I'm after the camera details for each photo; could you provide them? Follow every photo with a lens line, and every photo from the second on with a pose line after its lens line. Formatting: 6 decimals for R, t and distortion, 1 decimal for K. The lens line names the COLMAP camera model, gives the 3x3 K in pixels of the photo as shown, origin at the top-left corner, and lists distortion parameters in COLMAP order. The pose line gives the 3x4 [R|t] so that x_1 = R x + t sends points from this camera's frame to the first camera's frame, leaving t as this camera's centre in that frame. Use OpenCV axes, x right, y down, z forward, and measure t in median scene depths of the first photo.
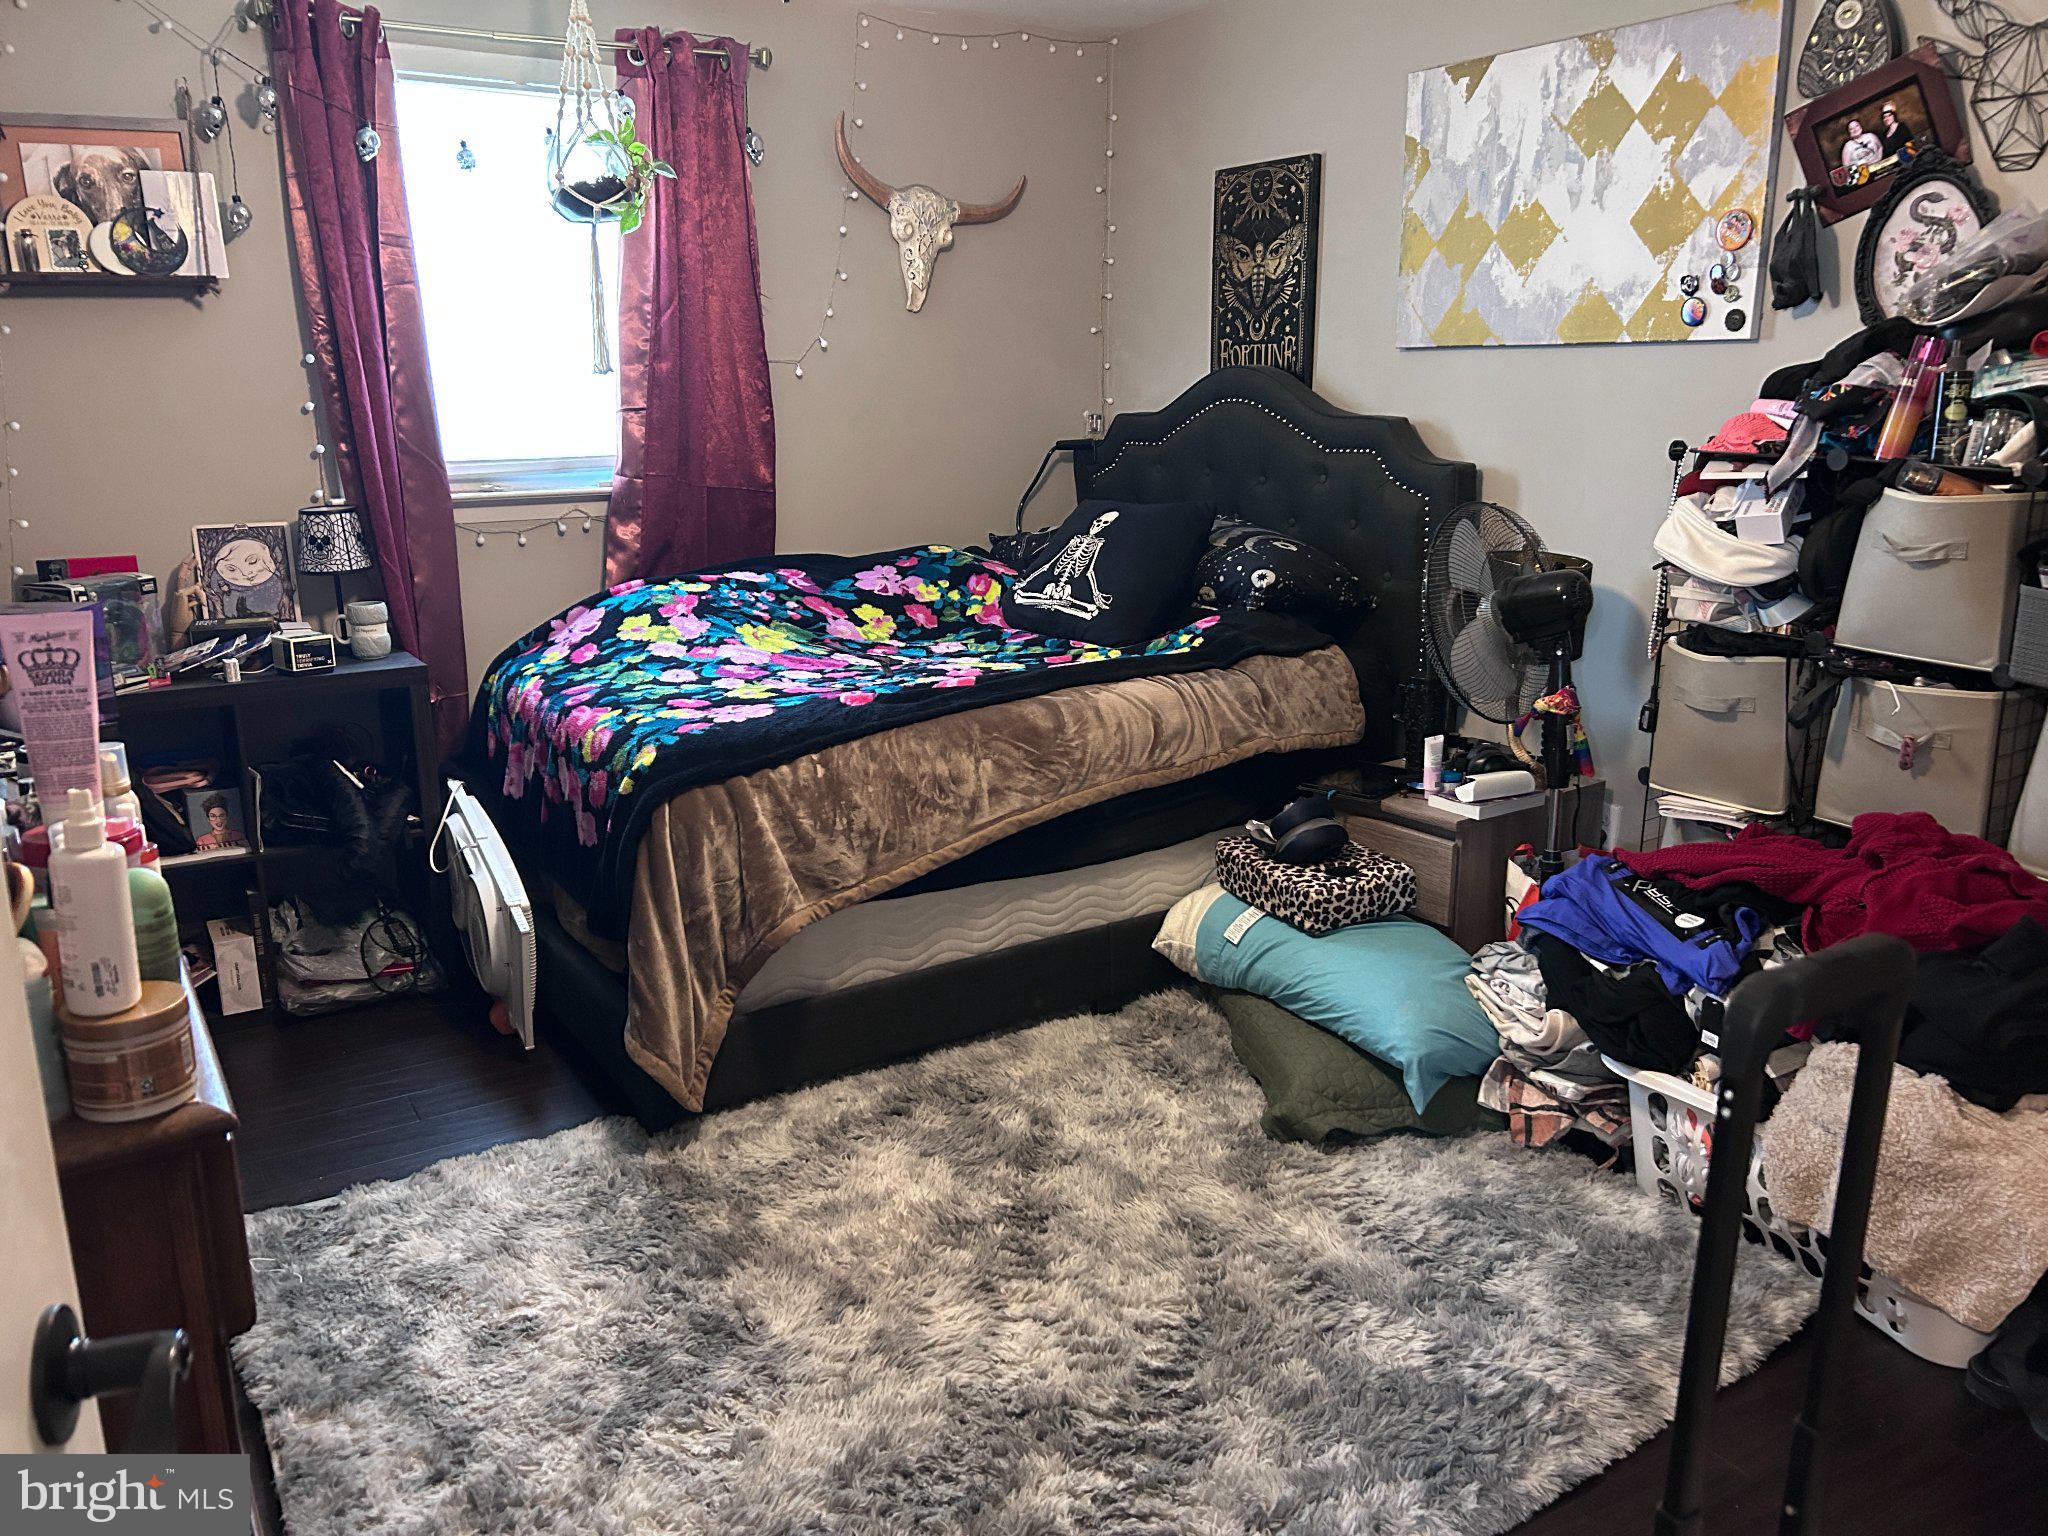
lens RADIAL K [[1532.2, 0, 1024.0], [0, 1532.2, 768.0], [0, 0, 1]] dist [0.093250, -0.122441]
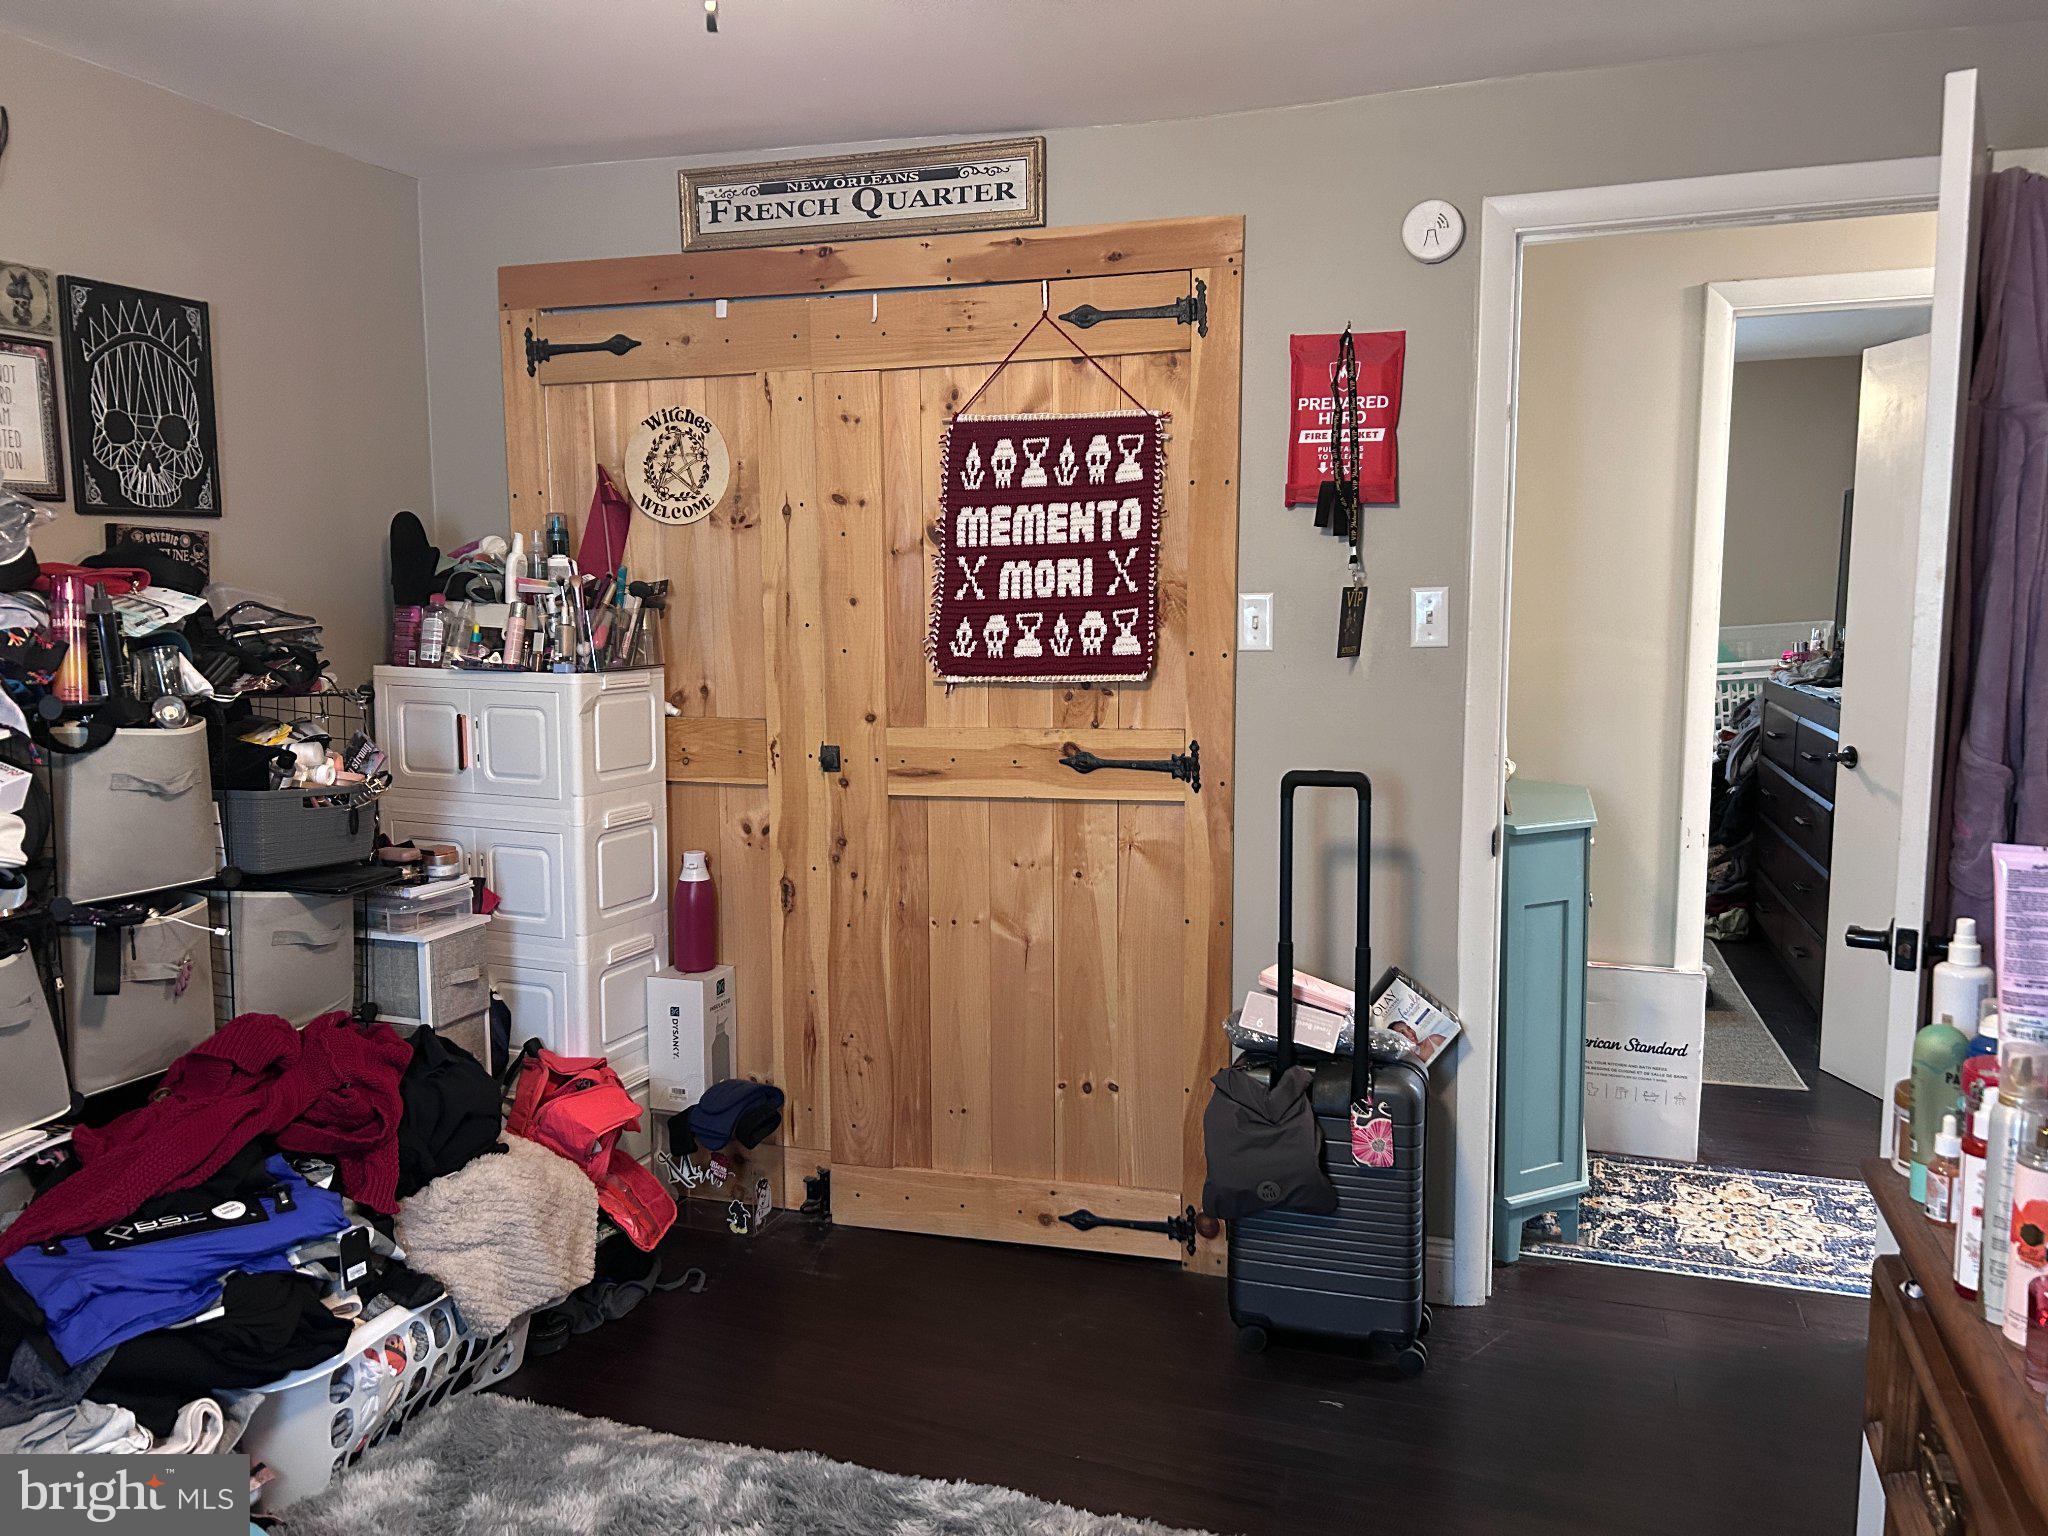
lens RADIAL K [[1532.2, 0, 1024.0], [0, 1532.2, 768.0], [0, 0, 1]] dist [0.093250, -0.122441]
pose [[-0.626792, -0.084620, 0.774578, -0.536613], [0.198470, 0.943959, 0.263727, -0.290580], [-0.753487, 0.319032, -0.574871, 1.104298]]
